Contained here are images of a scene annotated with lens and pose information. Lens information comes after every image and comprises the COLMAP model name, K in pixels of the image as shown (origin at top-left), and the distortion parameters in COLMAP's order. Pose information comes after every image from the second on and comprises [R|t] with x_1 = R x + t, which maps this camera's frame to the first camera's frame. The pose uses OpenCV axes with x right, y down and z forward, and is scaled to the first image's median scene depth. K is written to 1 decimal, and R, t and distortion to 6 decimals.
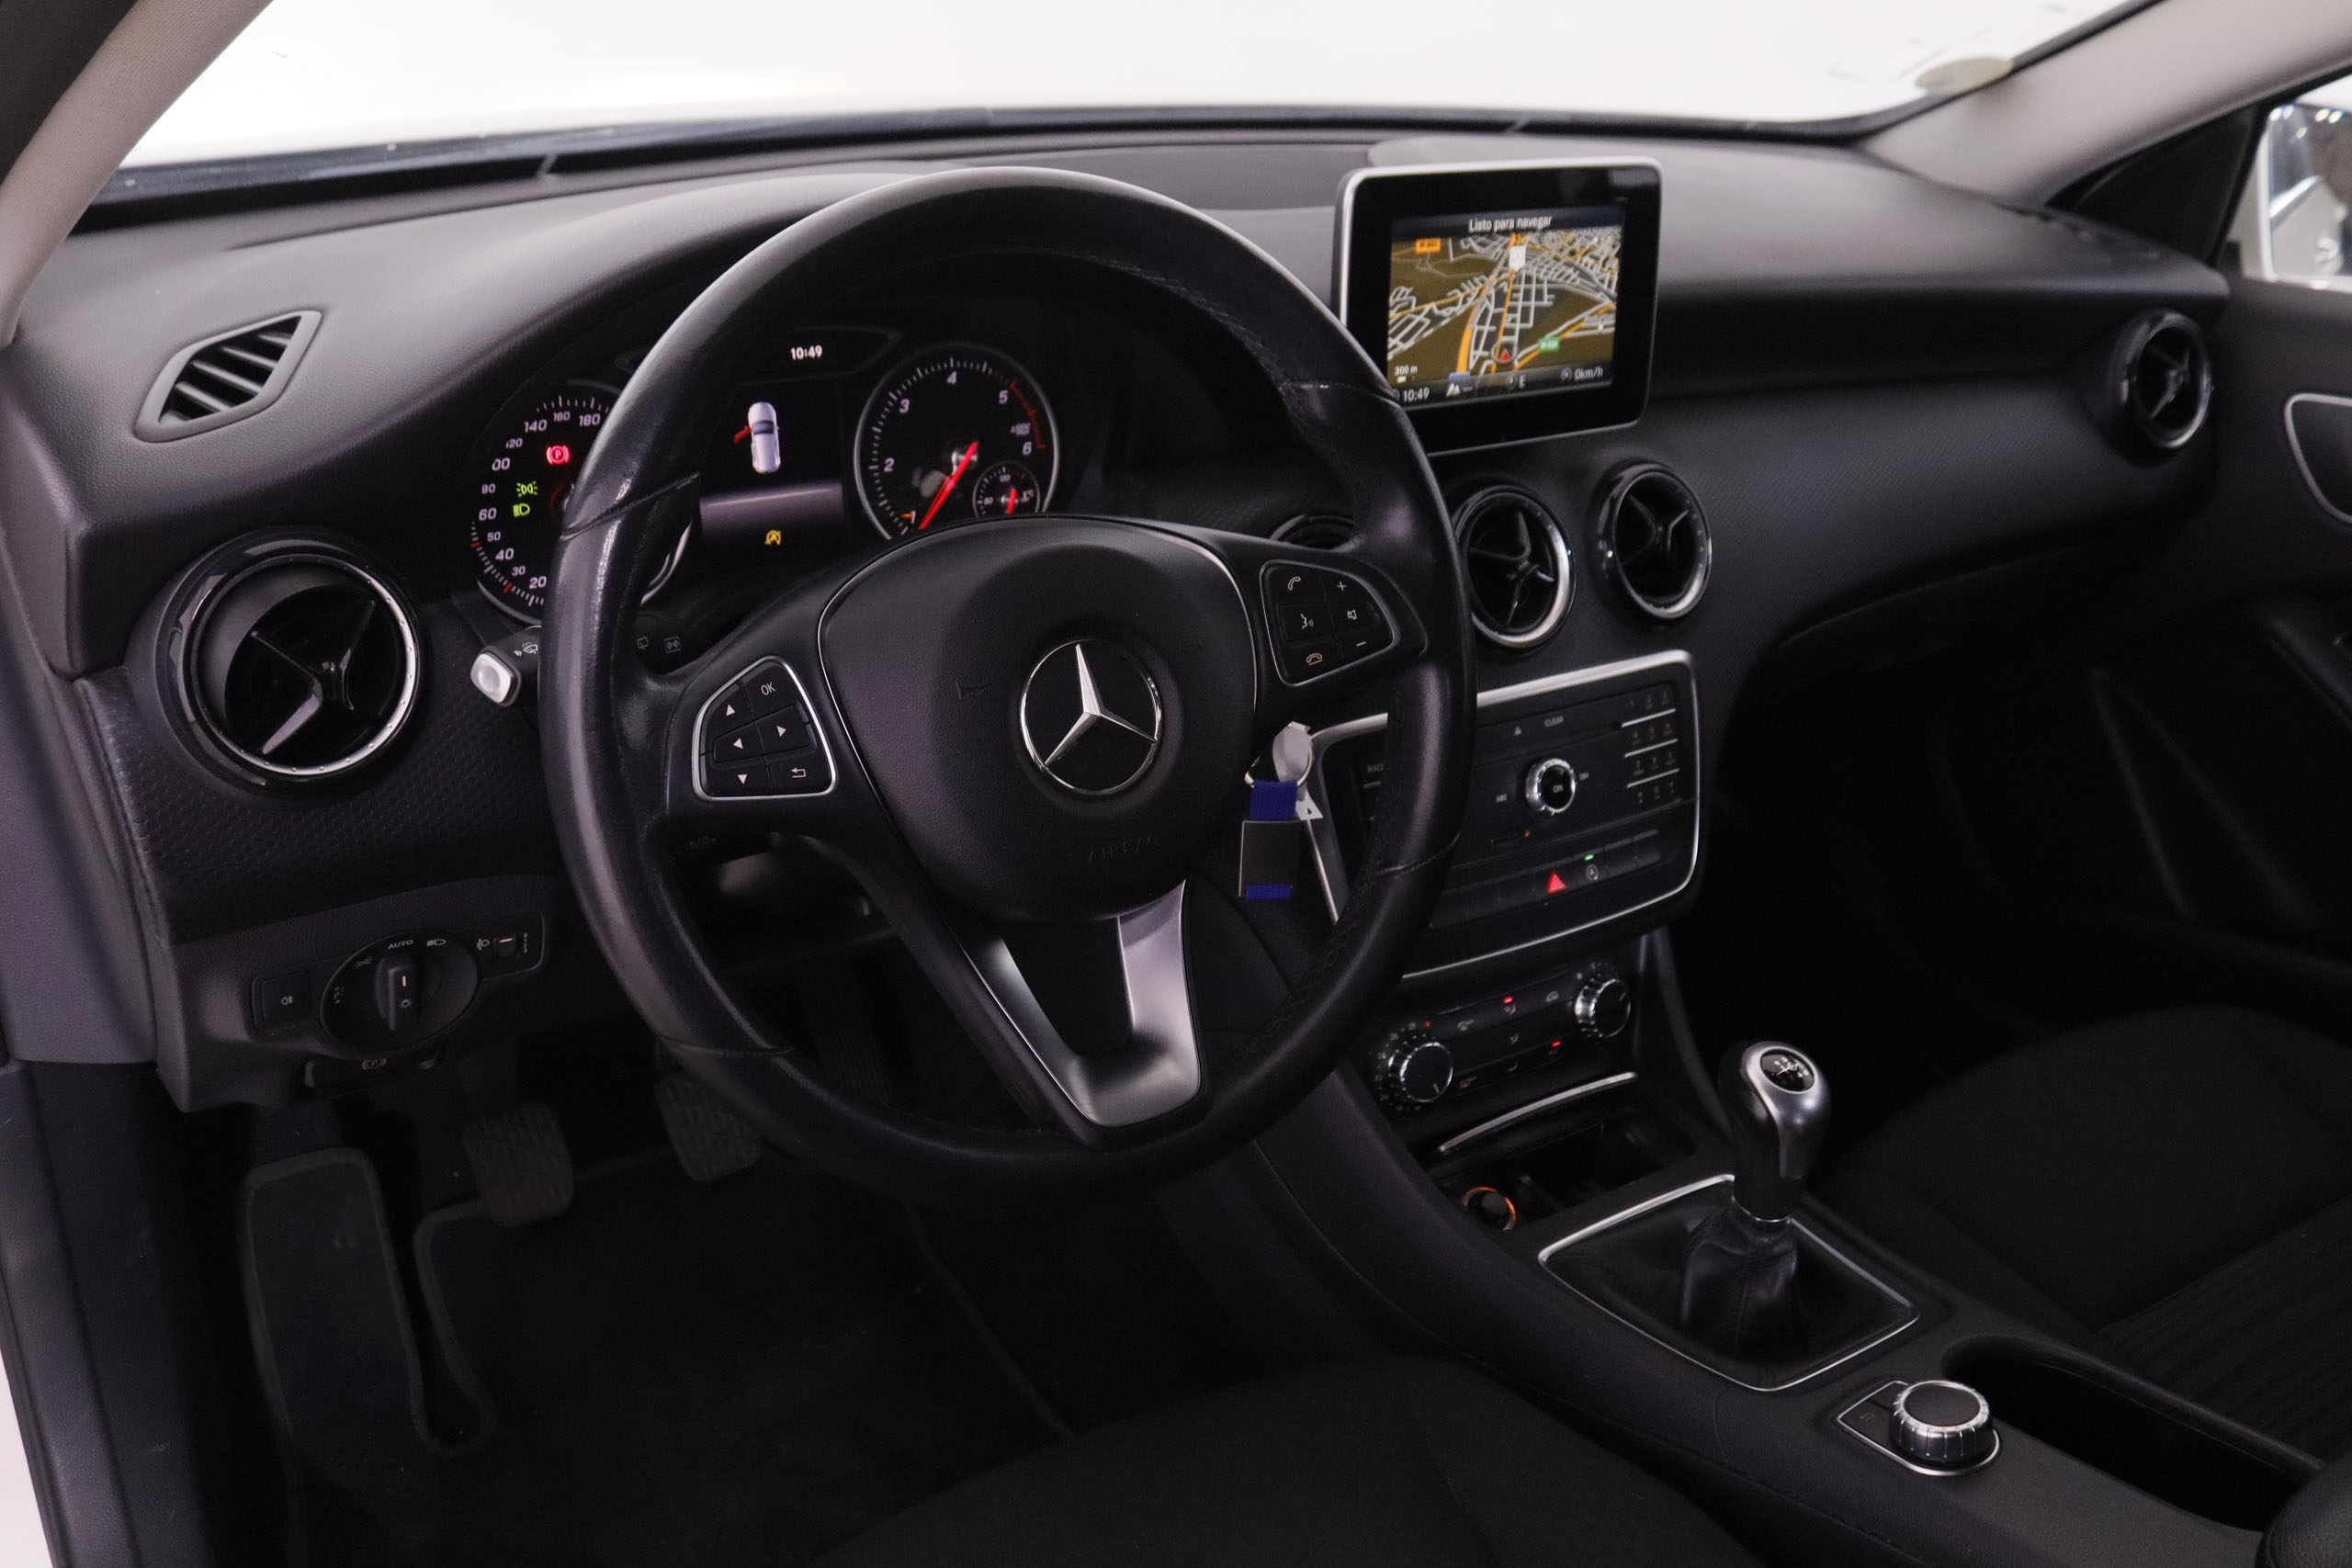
lens RADIAL K [[2147.2, 0, 1174.6], [0, 2147.2, 777.9], [0, 0, 1]] dist [-0.135210, 0.019709]
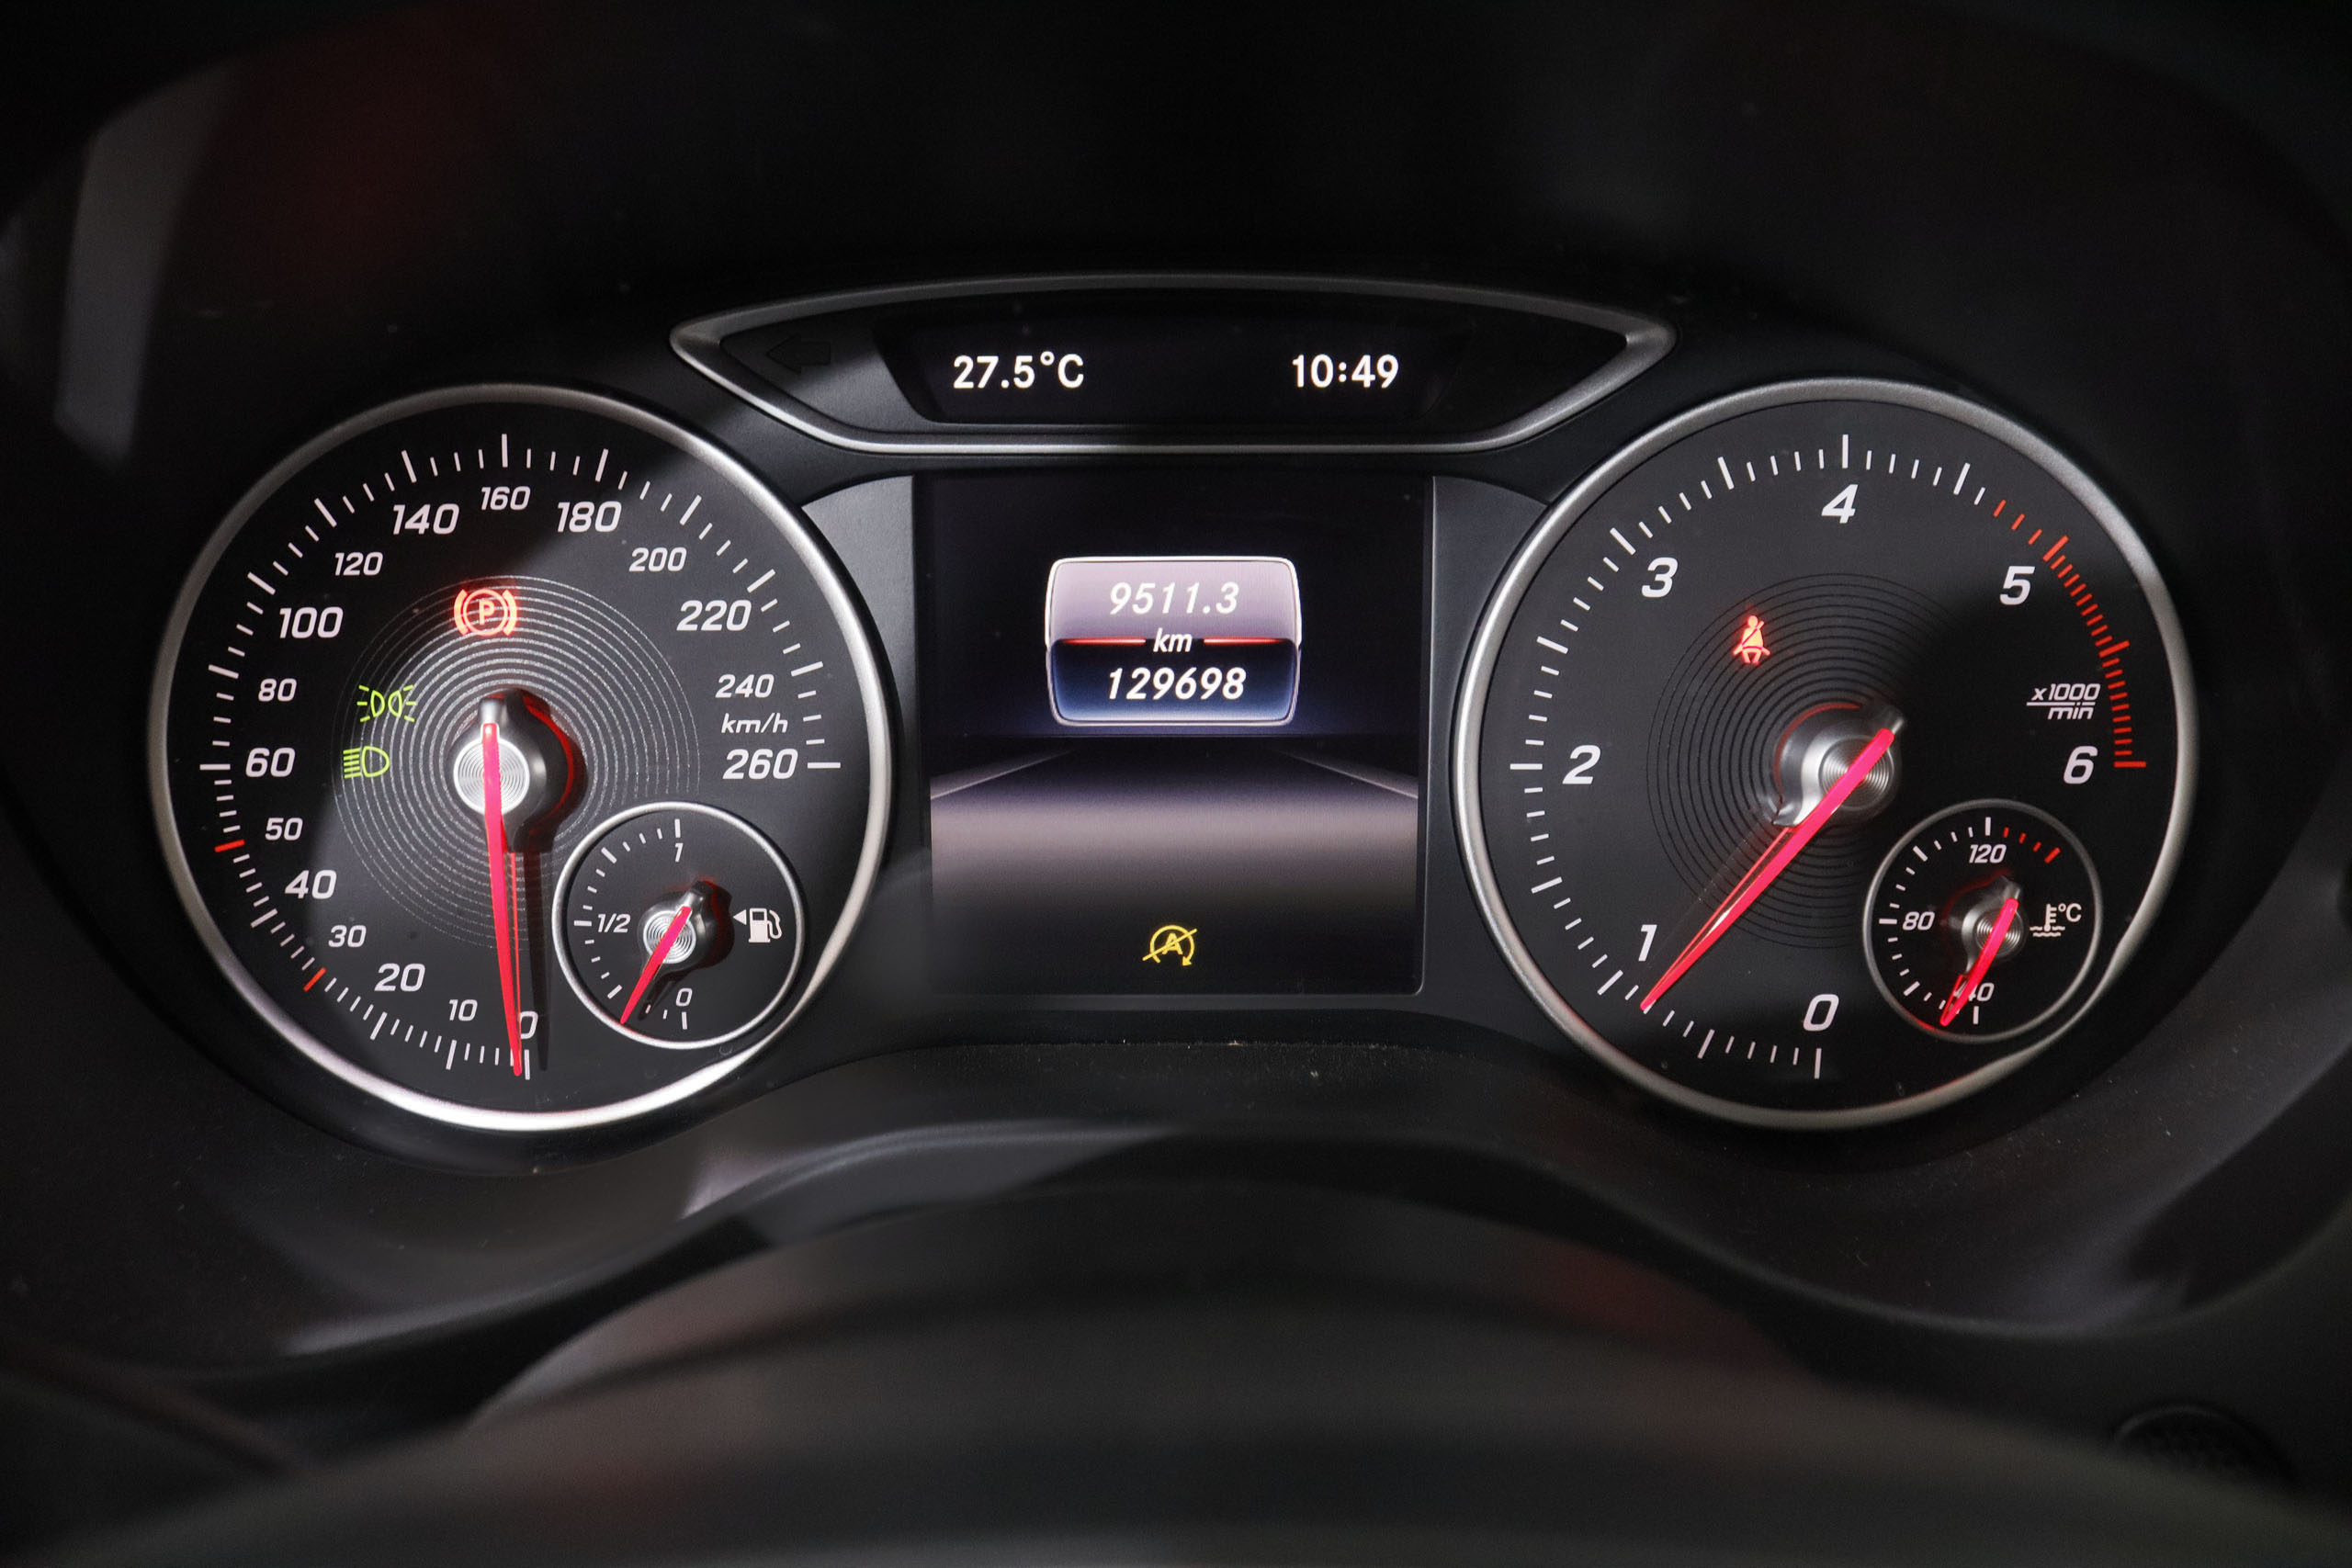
lens RADIAL K [[1958.9, 0, 1176.0], [0, 1958.9, 784.0], [0, 0, 1]] dist [-0.181347, 0.145234]
pose [[0.839300, 0.133515, -0.527019, -0.036453], [-0.180144, 0.982911, -0.037876, -0.123404], [0.512956, 0.126729, 0.849009, 0.738861]]
